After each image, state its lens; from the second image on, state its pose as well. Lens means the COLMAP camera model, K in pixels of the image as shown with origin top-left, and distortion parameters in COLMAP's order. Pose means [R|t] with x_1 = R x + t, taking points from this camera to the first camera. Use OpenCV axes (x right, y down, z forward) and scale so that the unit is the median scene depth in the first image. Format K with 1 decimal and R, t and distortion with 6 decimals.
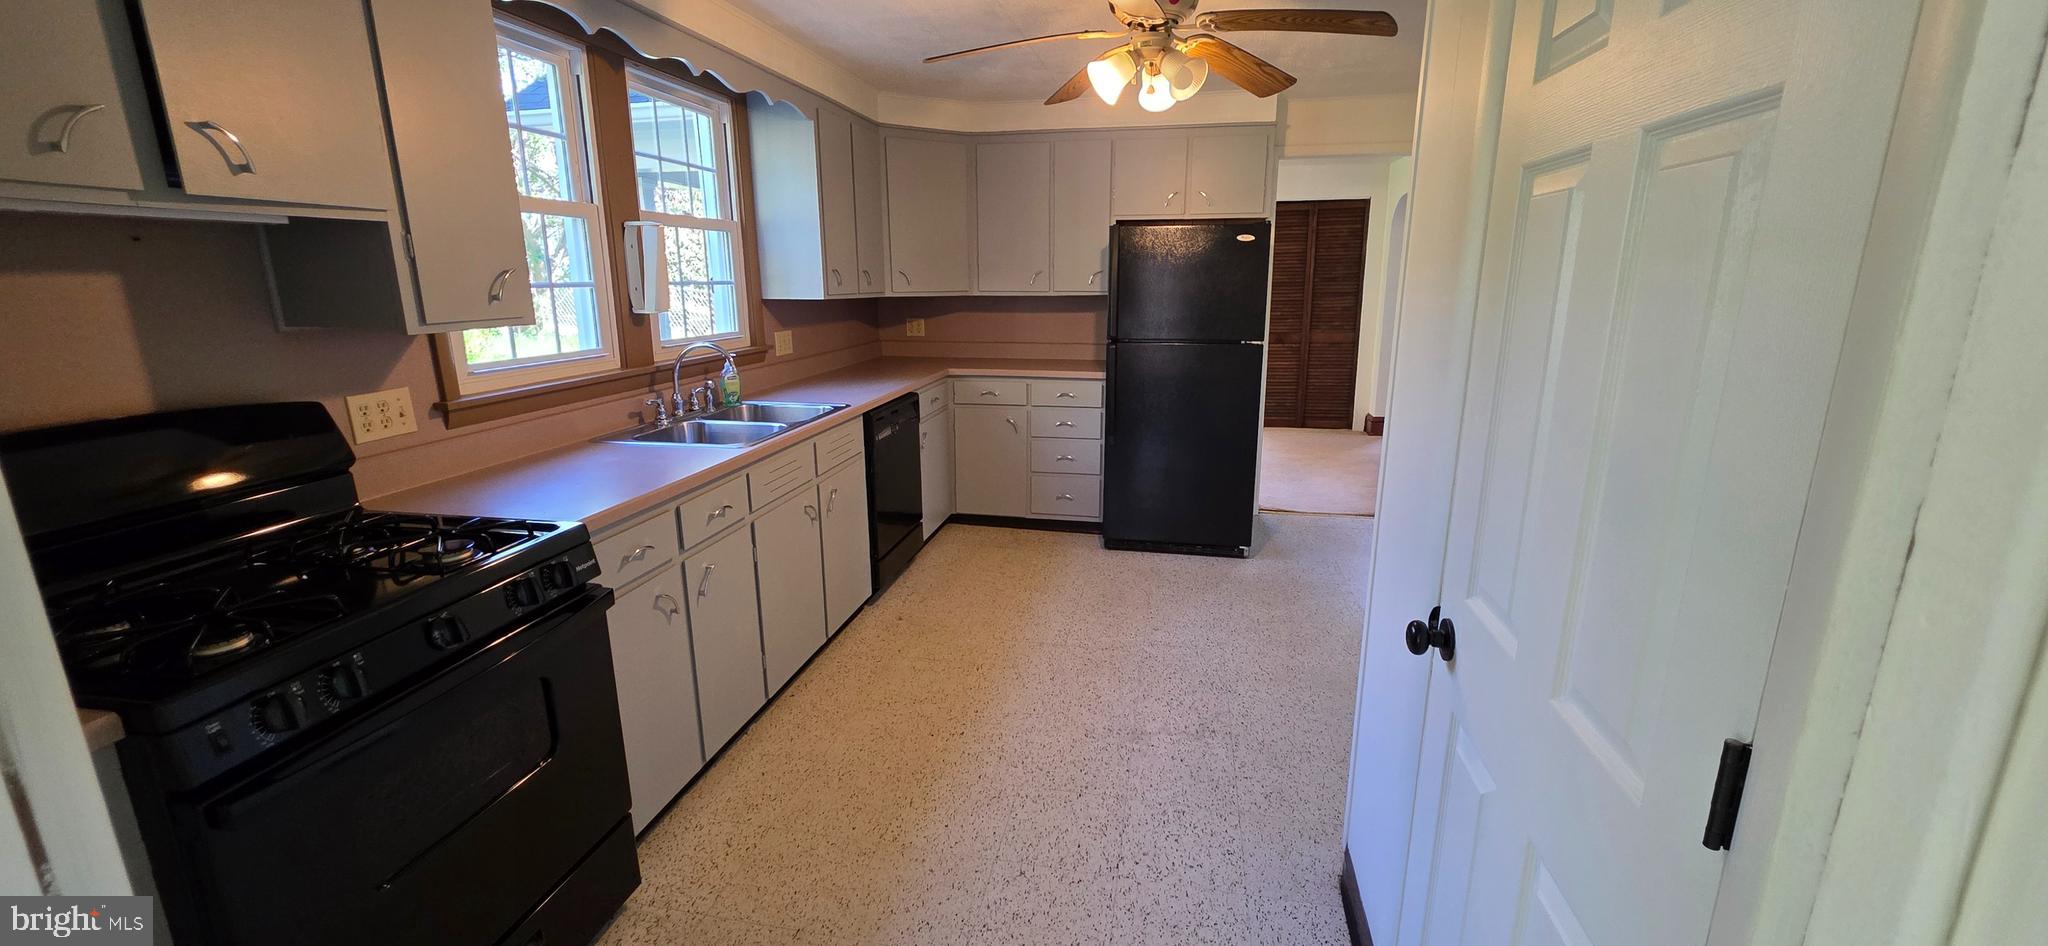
lens RADIAL K [[813.1, 0, 1018.8], [0, 813.1, 467.5], [0, 0, 1]] dist [0.001044, -0.000107]
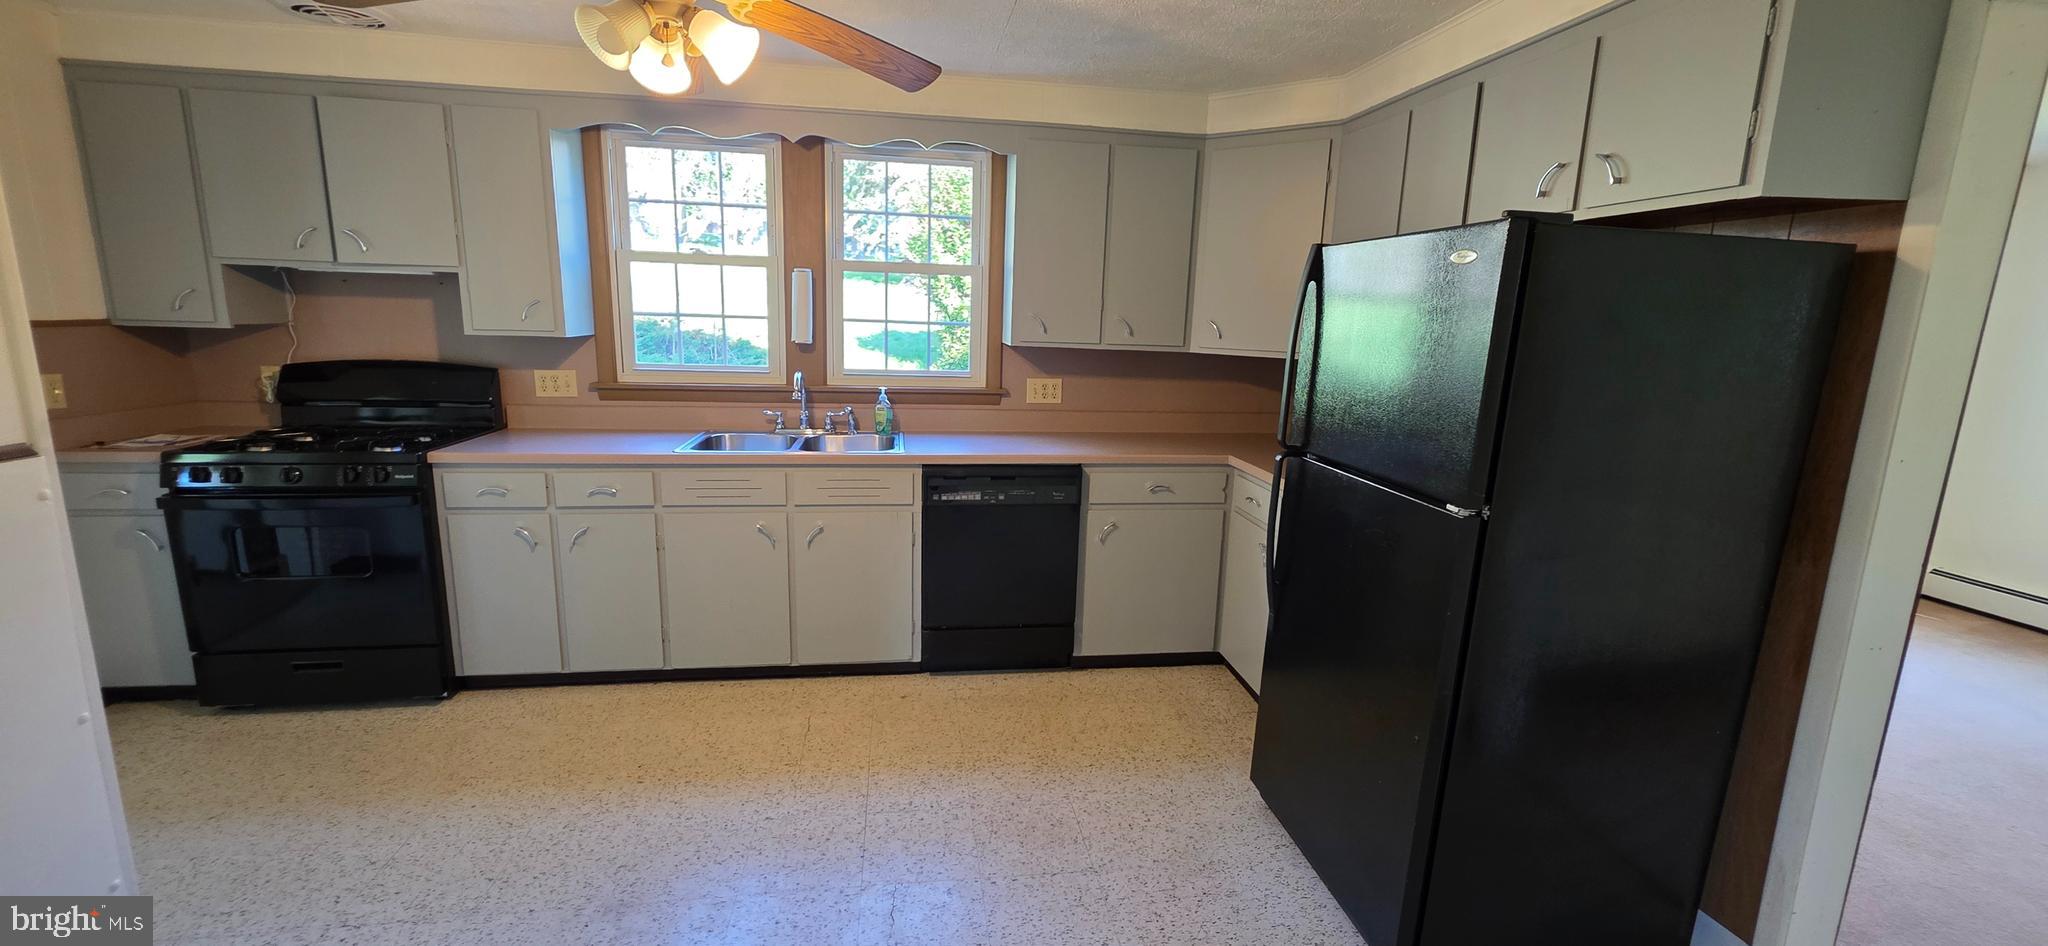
lens RADIAL K [[813.1, 0, 1020.0], [0, 813.1, 467.7], [0, 0, 1]] dist [0.001044, -0.000107]
pose [[0.337253, 0.188068, -0.922437, 0.870901], [-0.248884, 0.962792, 0.105301, -0.236134], [0.907919, 0.194067, 0.371512, 0.948887]]
